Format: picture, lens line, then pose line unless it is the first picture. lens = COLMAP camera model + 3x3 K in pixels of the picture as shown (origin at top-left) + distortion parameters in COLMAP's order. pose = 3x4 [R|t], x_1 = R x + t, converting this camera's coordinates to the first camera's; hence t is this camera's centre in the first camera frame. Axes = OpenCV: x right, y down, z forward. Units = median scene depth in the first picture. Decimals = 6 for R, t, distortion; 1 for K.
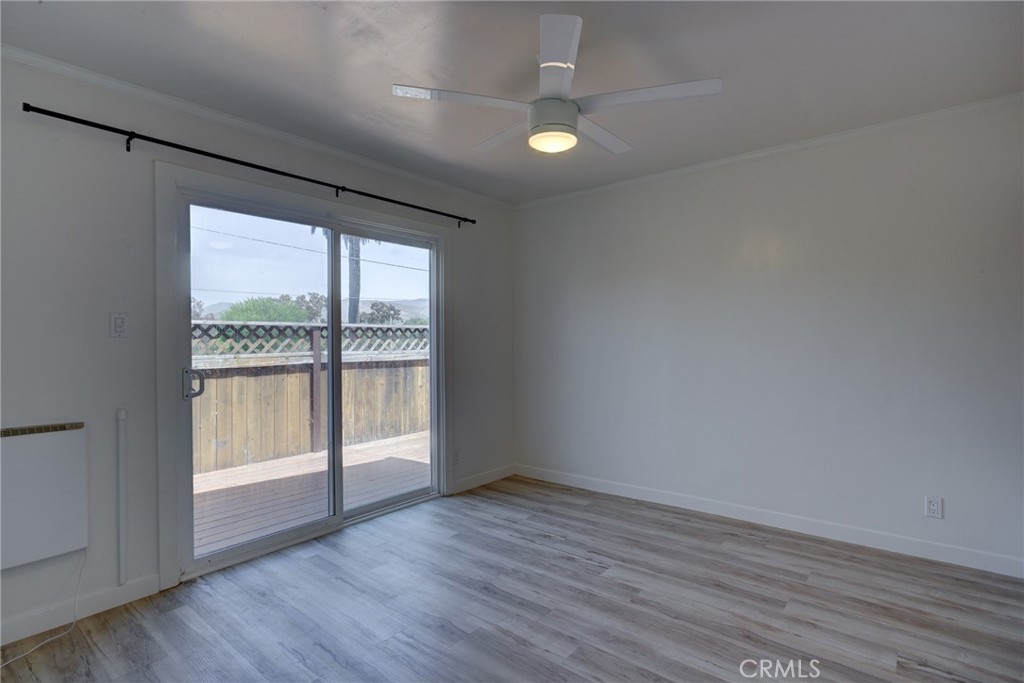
lens RADIAL K [[506.1, 0, 514.4], [0, 506.1, 350.4], [0, 0, 1]] dist [-0.017801, 0.006668]
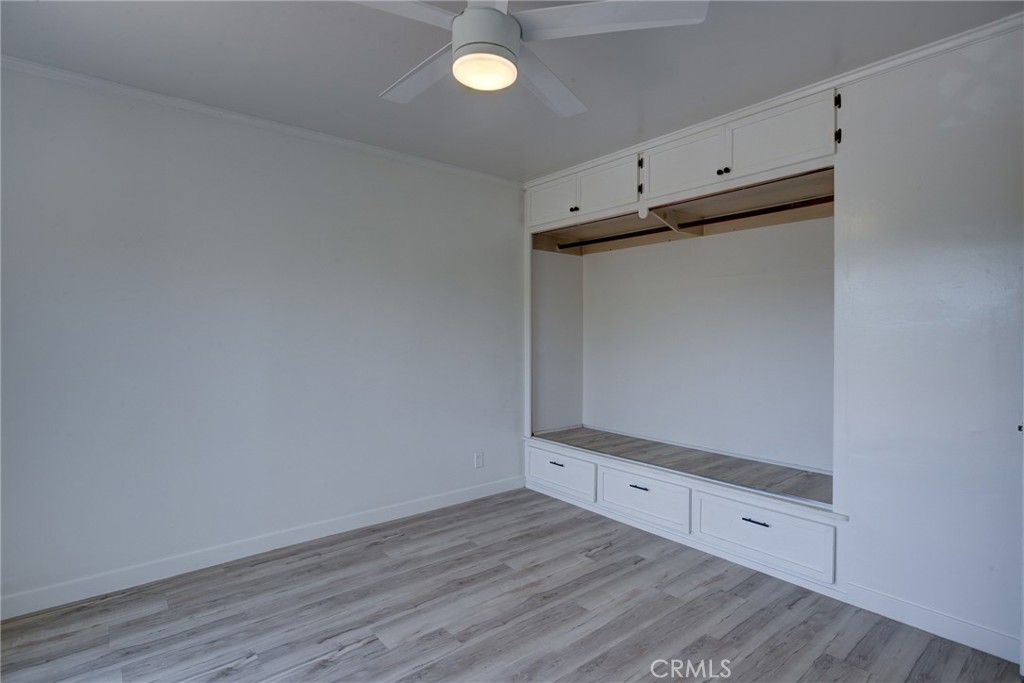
lens RADIAL K [[506.1, 0, 517.8], [0, 506.1, 340.8], [0, 0, 1]] dist [-0.017801, 0.006668]
pose [[0.184077, -0.001218, 0.982911, -0.443510], [0.020727, 0.999782, -0.002643, -0.006842], [-0.982693, 0.020859, 0.184062, 0.554268]]
